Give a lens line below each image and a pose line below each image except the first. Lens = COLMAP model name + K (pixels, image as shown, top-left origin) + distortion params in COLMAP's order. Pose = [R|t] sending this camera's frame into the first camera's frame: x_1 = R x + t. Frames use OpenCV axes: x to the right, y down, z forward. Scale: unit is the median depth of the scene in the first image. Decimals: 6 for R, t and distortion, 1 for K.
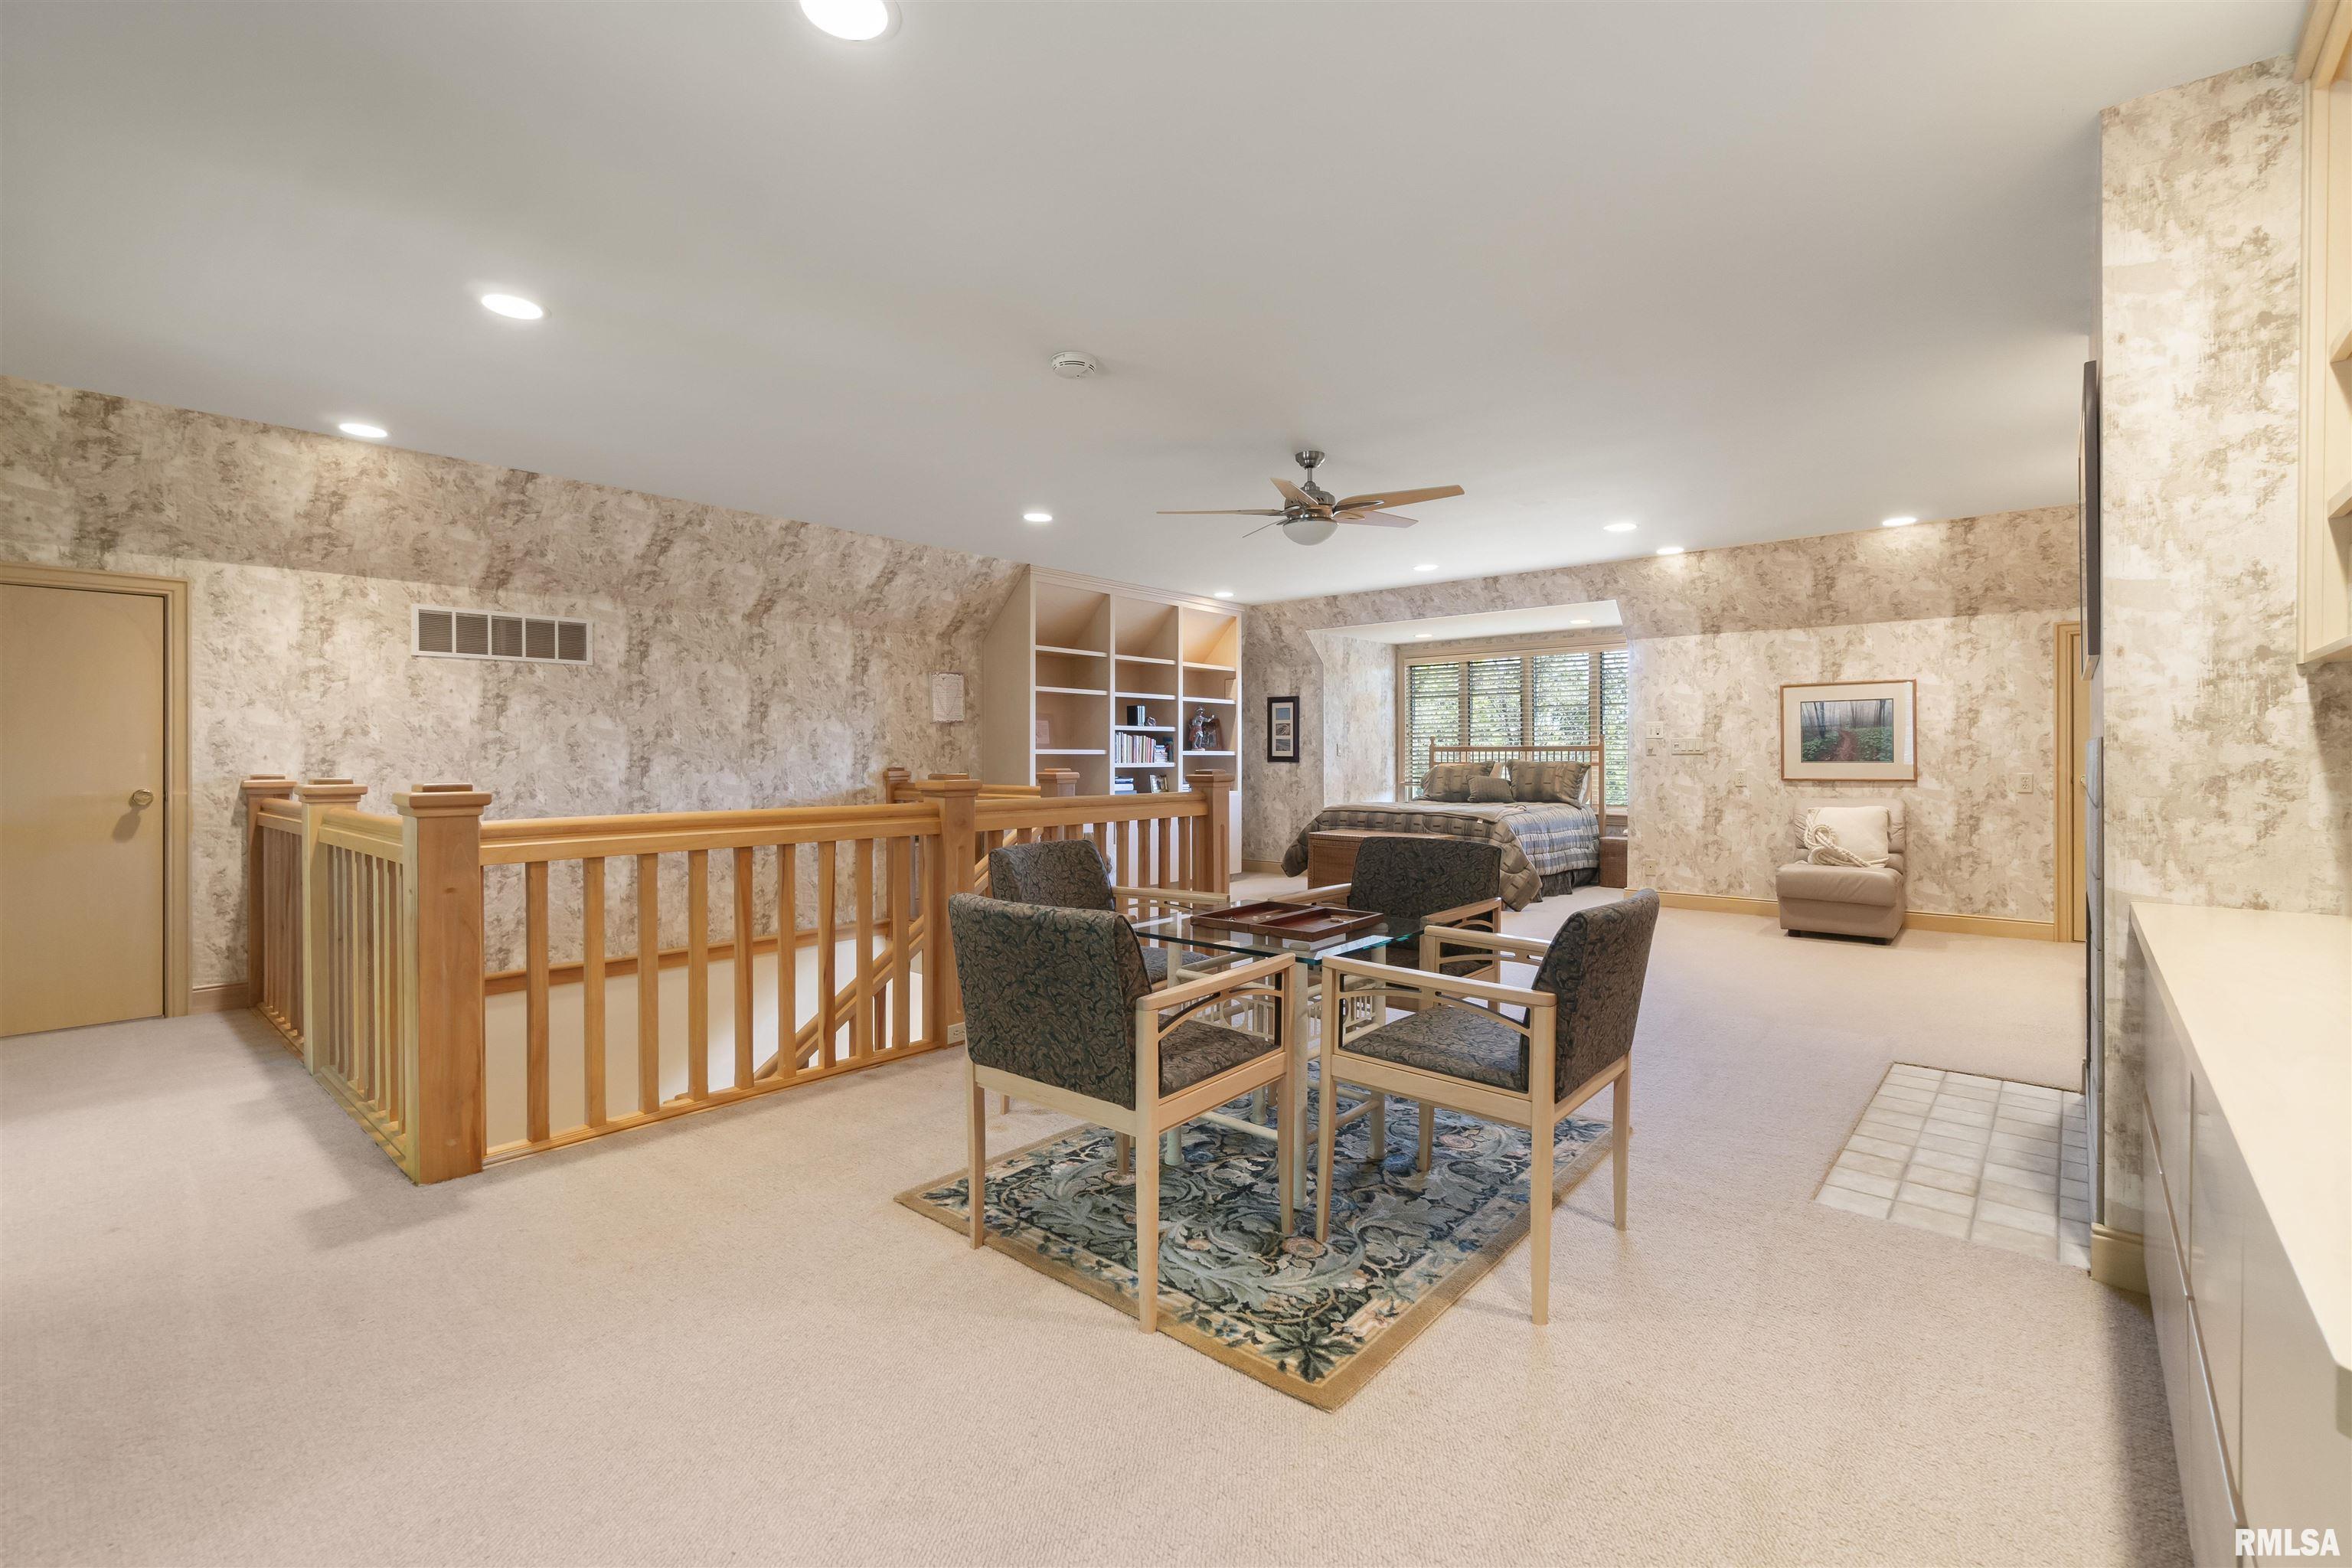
lens RADIAL K [[1026.6, 0, 1179.5], [0, 1026.6, 768.1], [0, 0, 1]] dist [-0.012655, 0.000921]
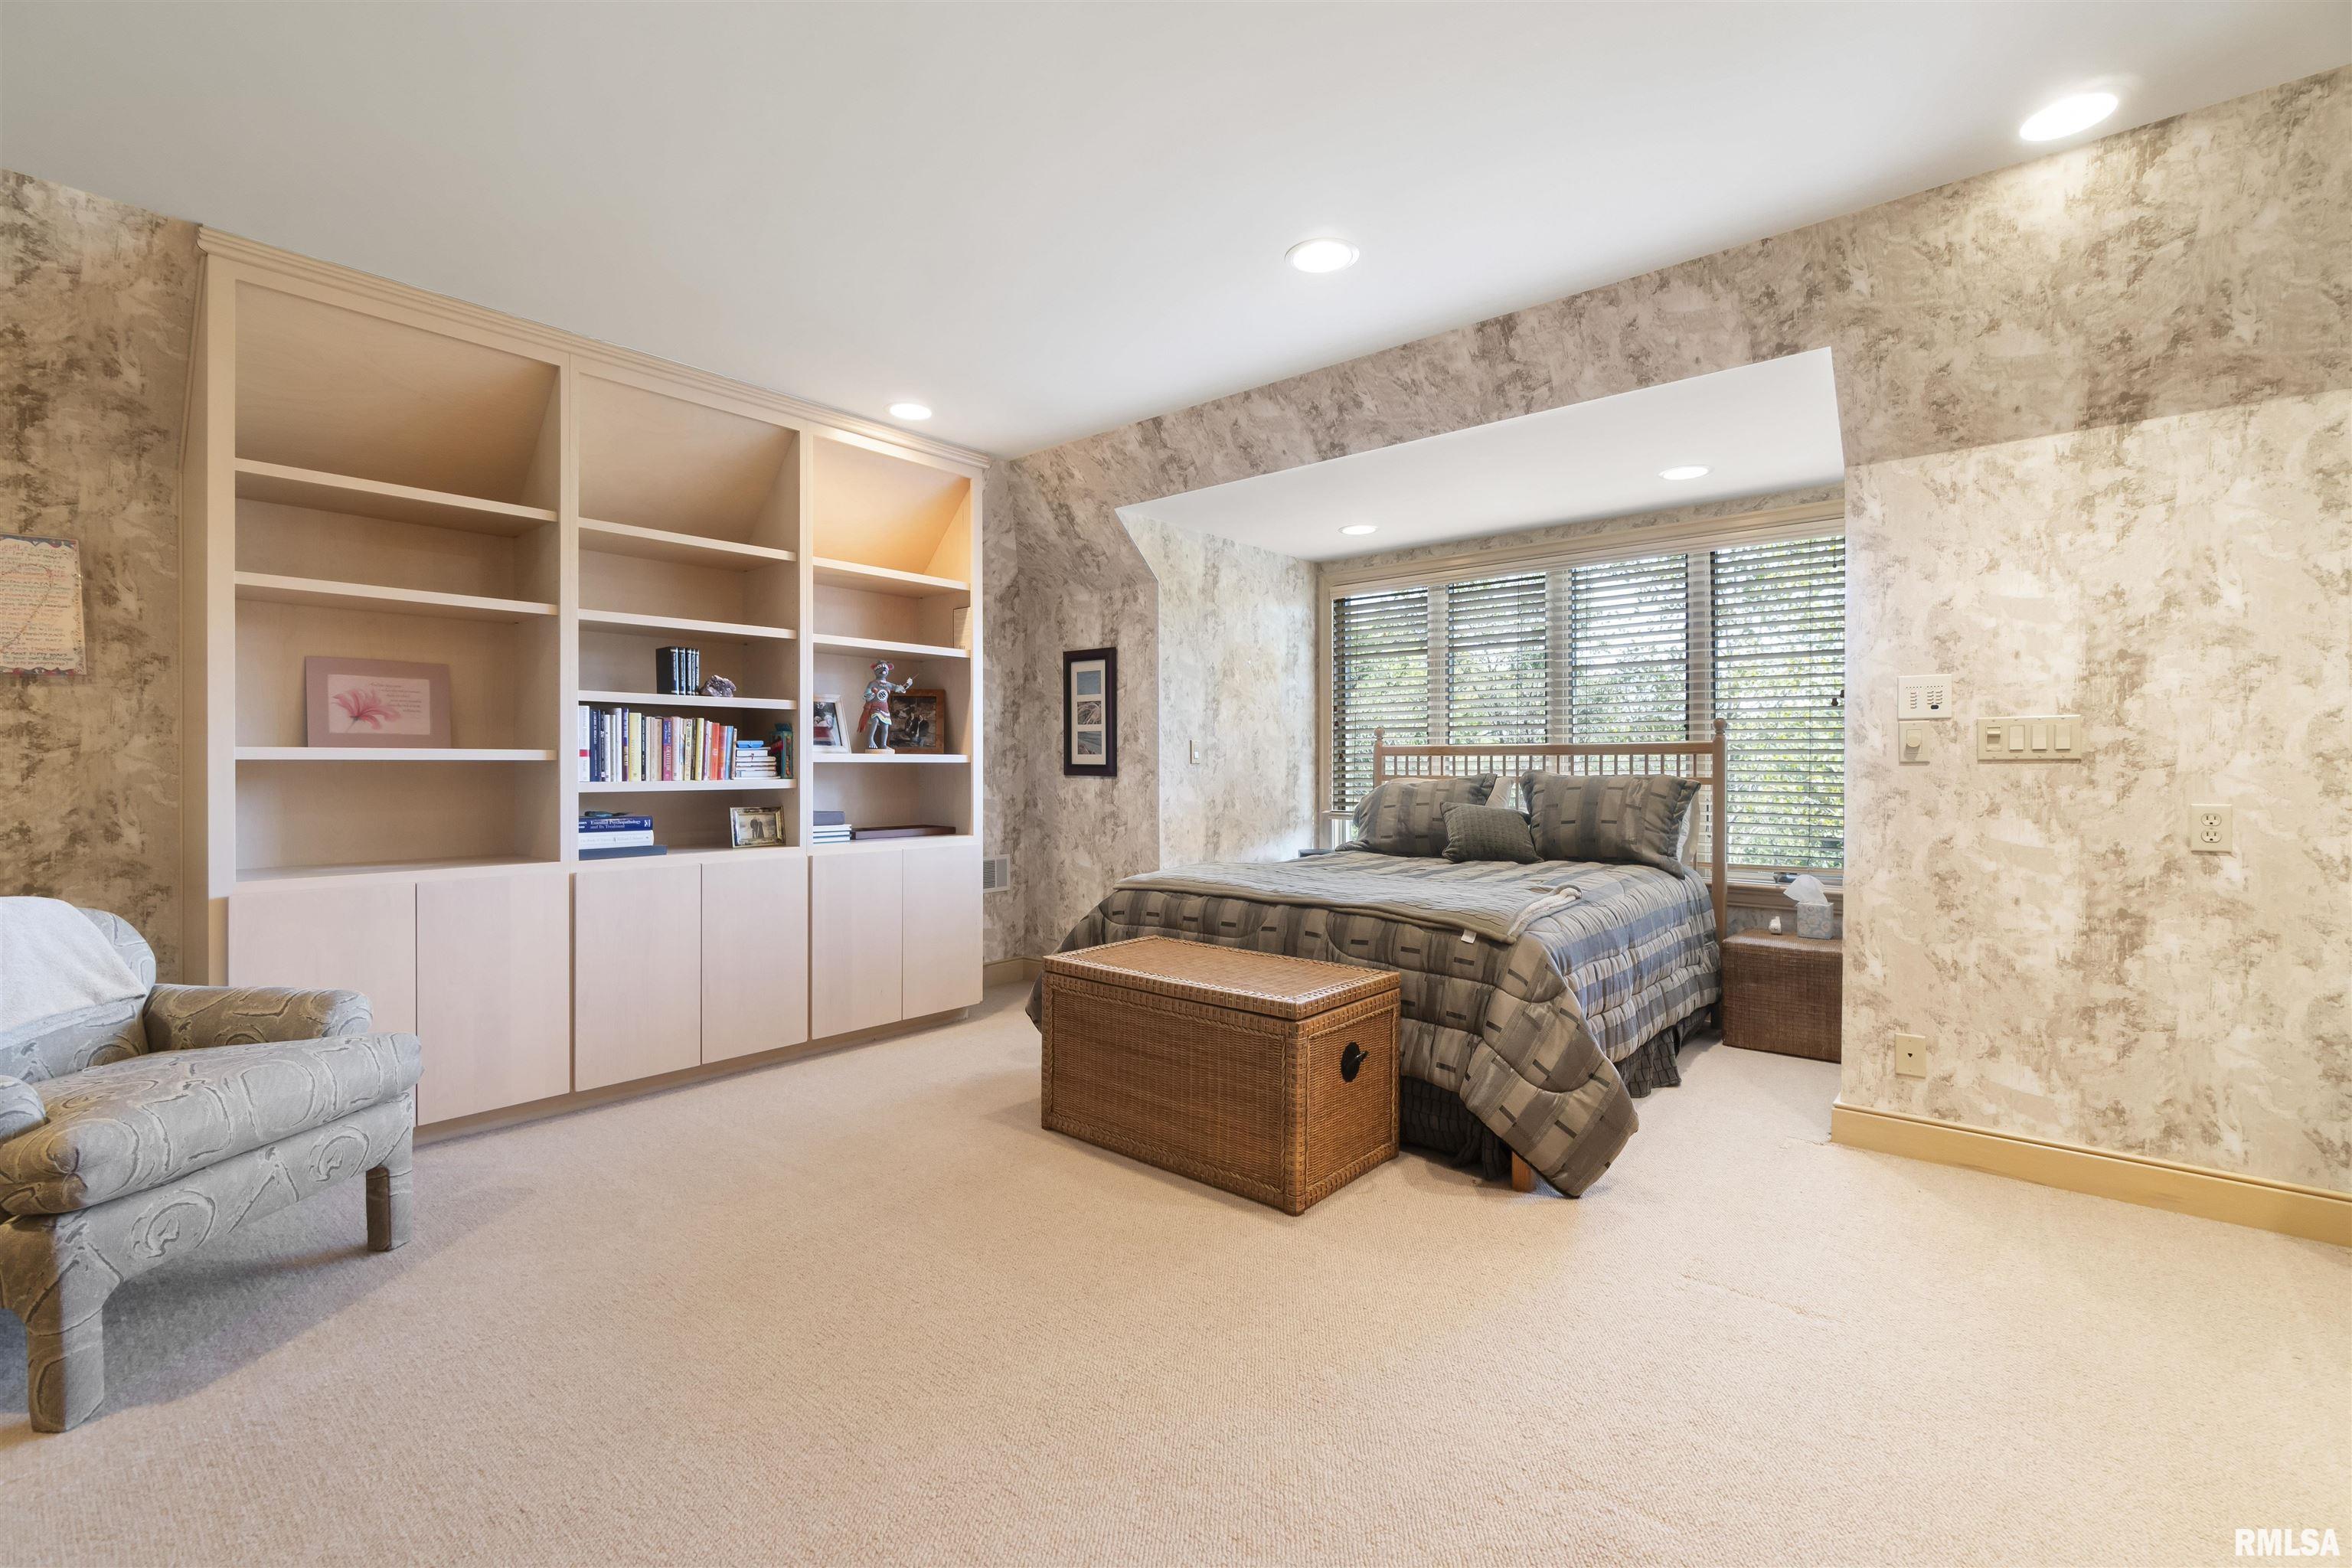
lens RADIAL K [[1026.6, 0, 1185.2], [0, 1026.6, 782.1], [0, 0, 1]] dist [-0.012655, 0.000921]
pose [[0.999825, -0.000082, 0.018731, 0.155541], [-0.000046, 0.999977, 0.006827, -0.006941], [-0.018732, -0.006827, 0.999801, 0.535215]]
